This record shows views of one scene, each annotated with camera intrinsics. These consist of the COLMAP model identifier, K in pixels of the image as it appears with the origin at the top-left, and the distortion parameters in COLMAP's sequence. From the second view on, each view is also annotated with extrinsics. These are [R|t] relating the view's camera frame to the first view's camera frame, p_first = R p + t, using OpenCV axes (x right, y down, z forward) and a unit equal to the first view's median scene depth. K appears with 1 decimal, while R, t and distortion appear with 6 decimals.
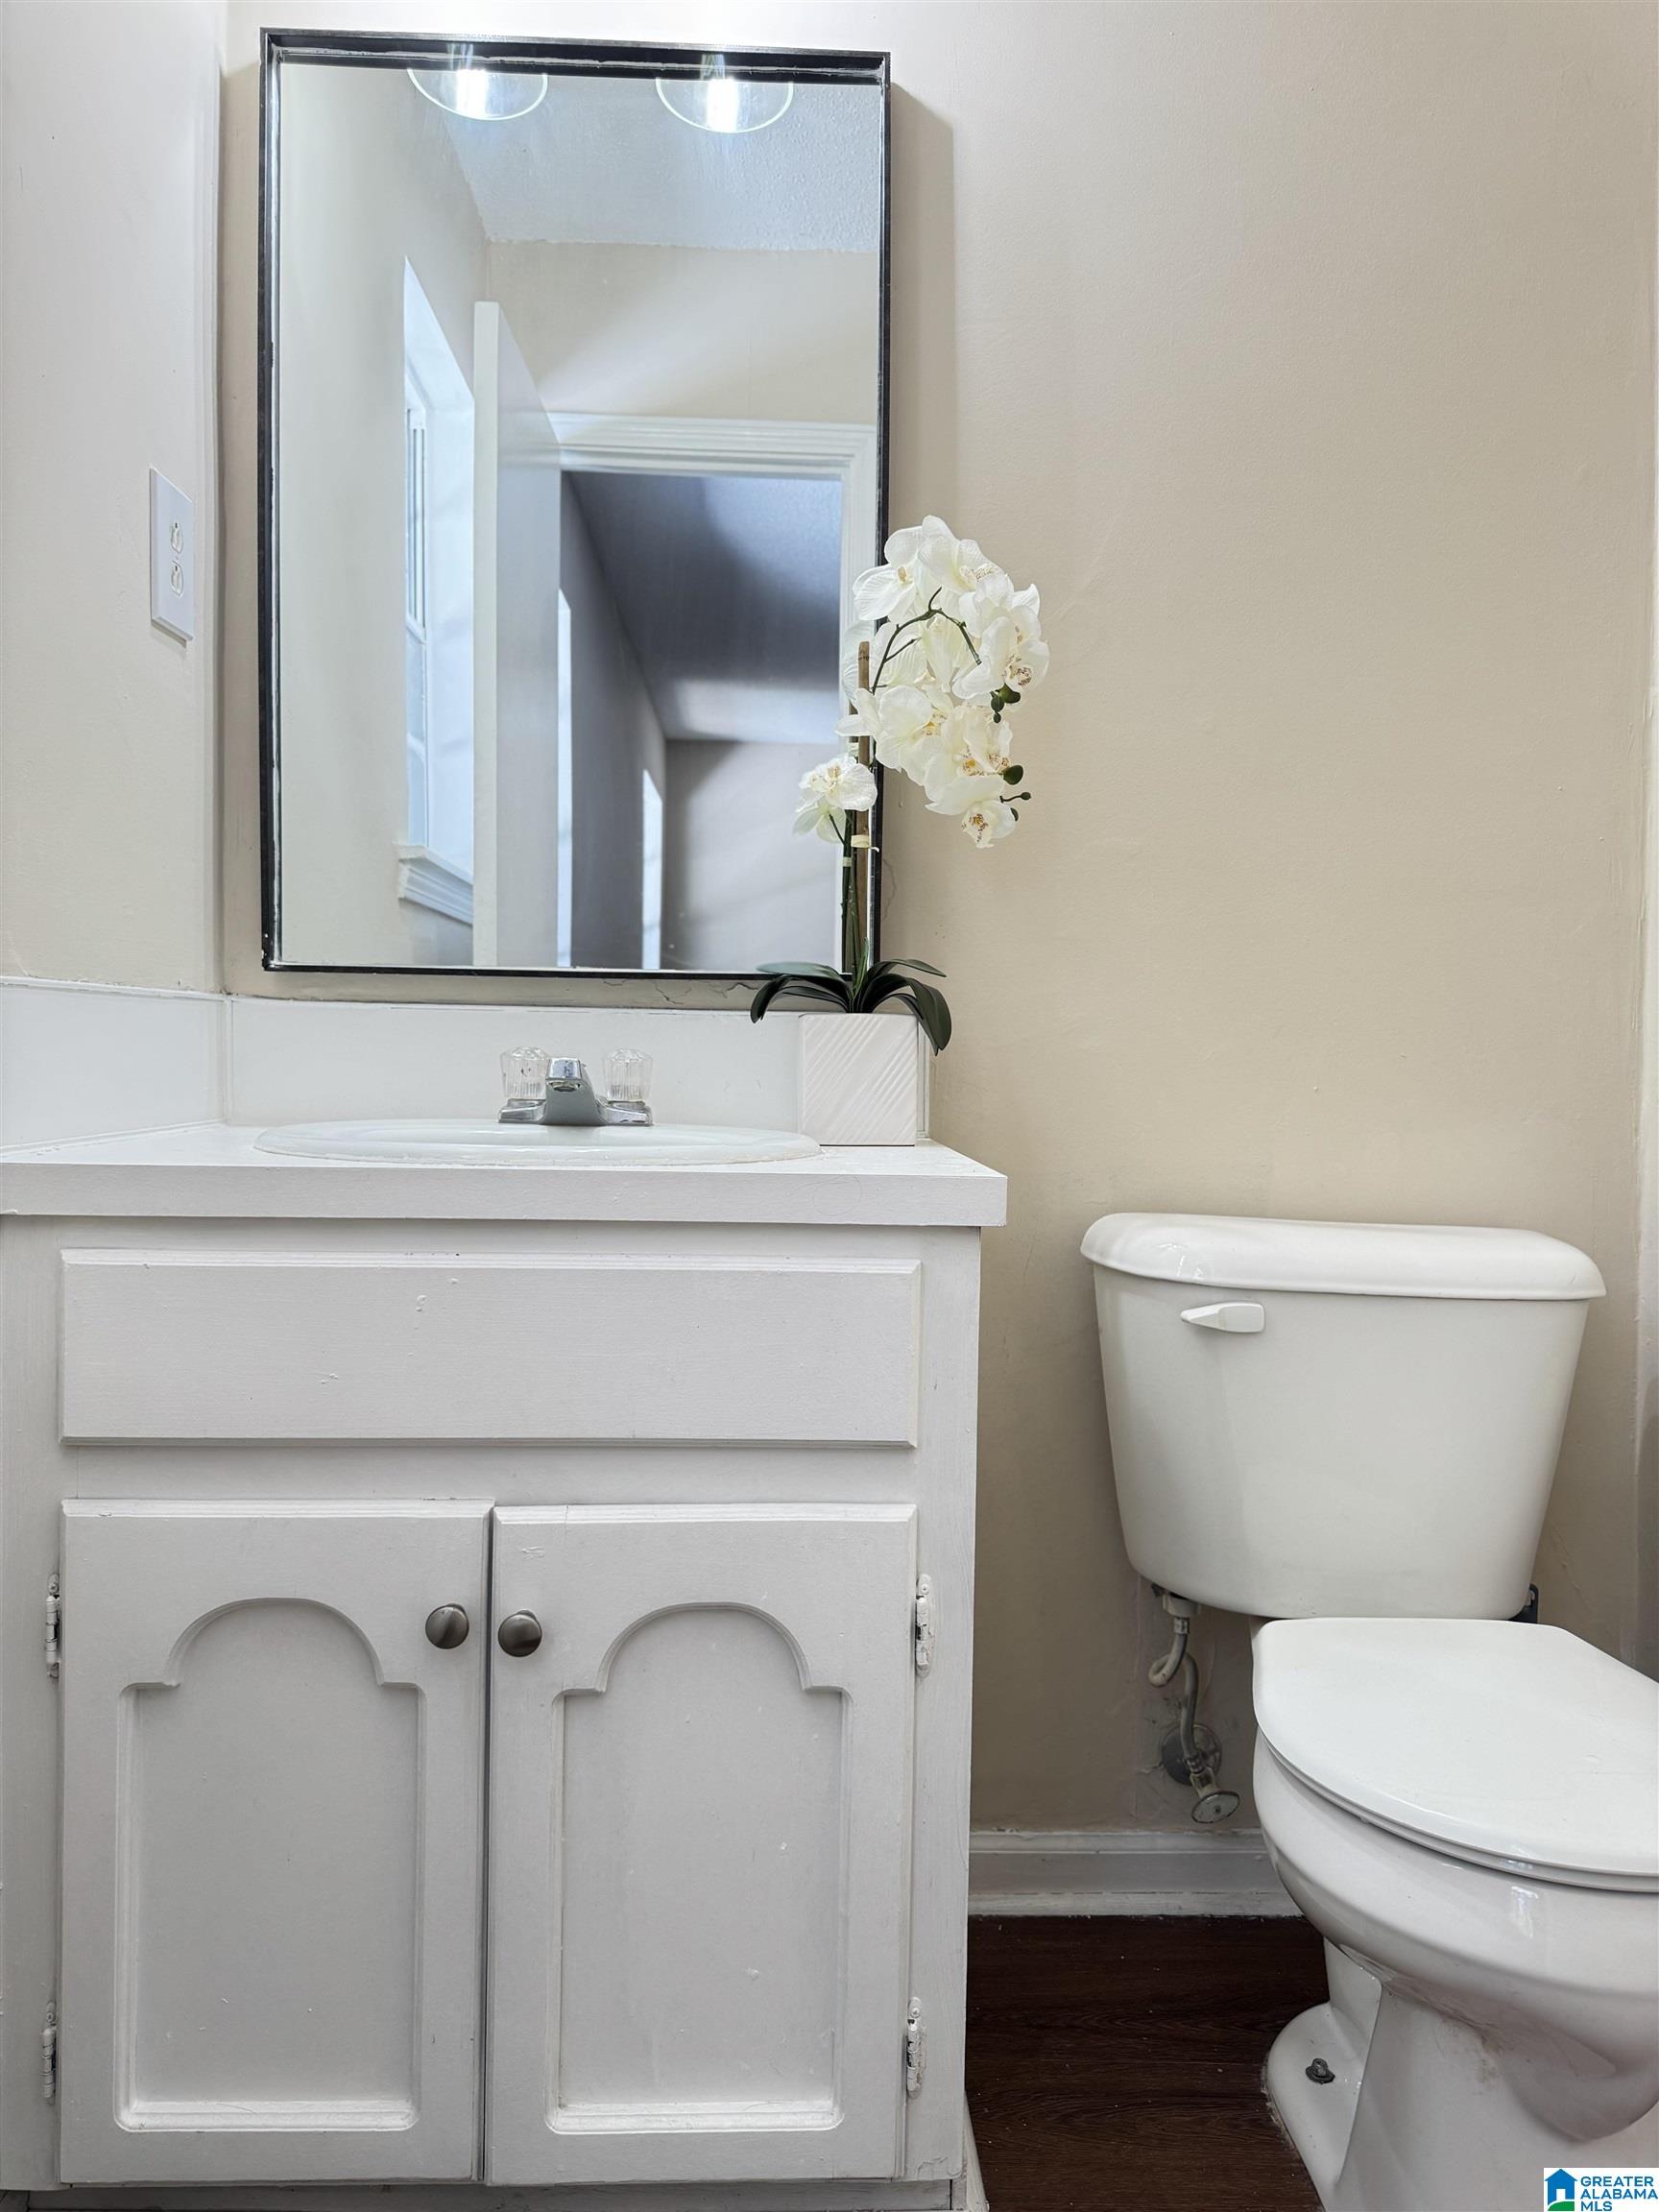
lens RADIAL K [[1563.6, 0, 832.5], [0, 1563.6, 1101.7], [0, 0, 1]] dist [0.044739, -0.040781]
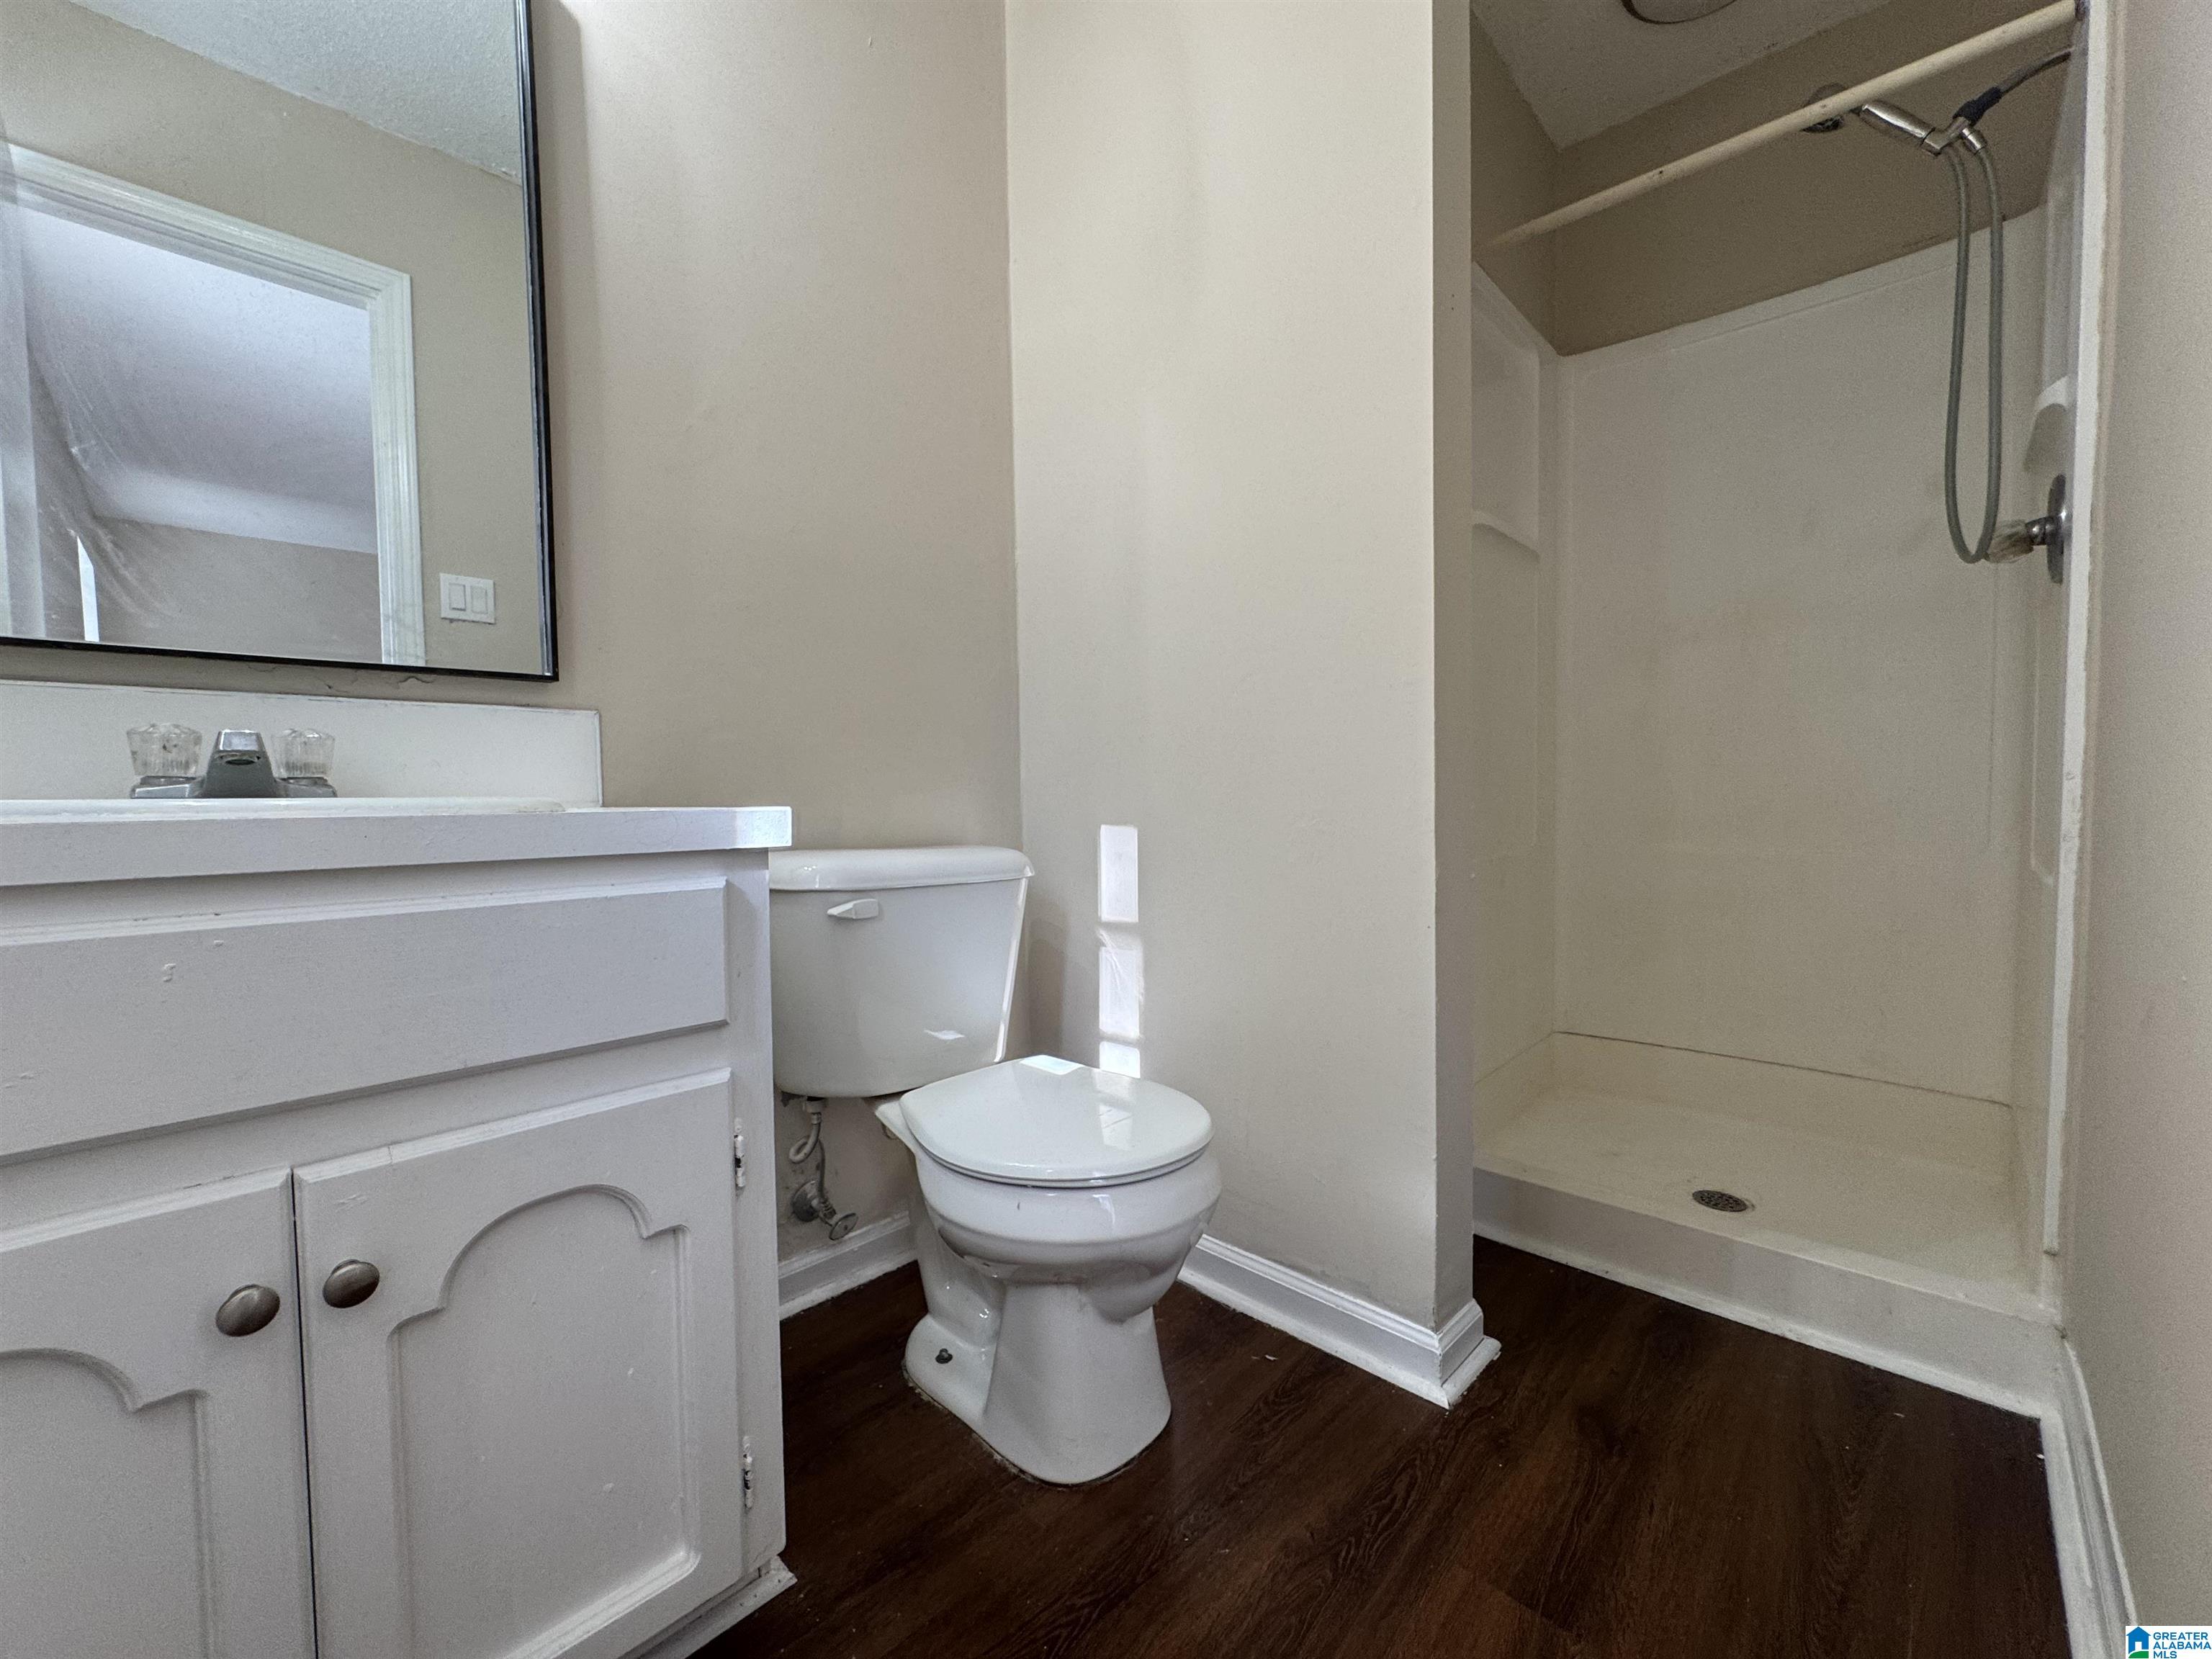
lens RADIAL K [[895.8, 0, 1104.2], [0, 895.8, 823.8], [0, 0, 1]] dist [0.001293, 0.001213]
pose [[0.719491, -0.049032, 0.692769, -0.227442], [0.039316, 0.998781, 0.029859, 0.047396], [-0.693388, 0.005754, 0.720542, 0.252495]]
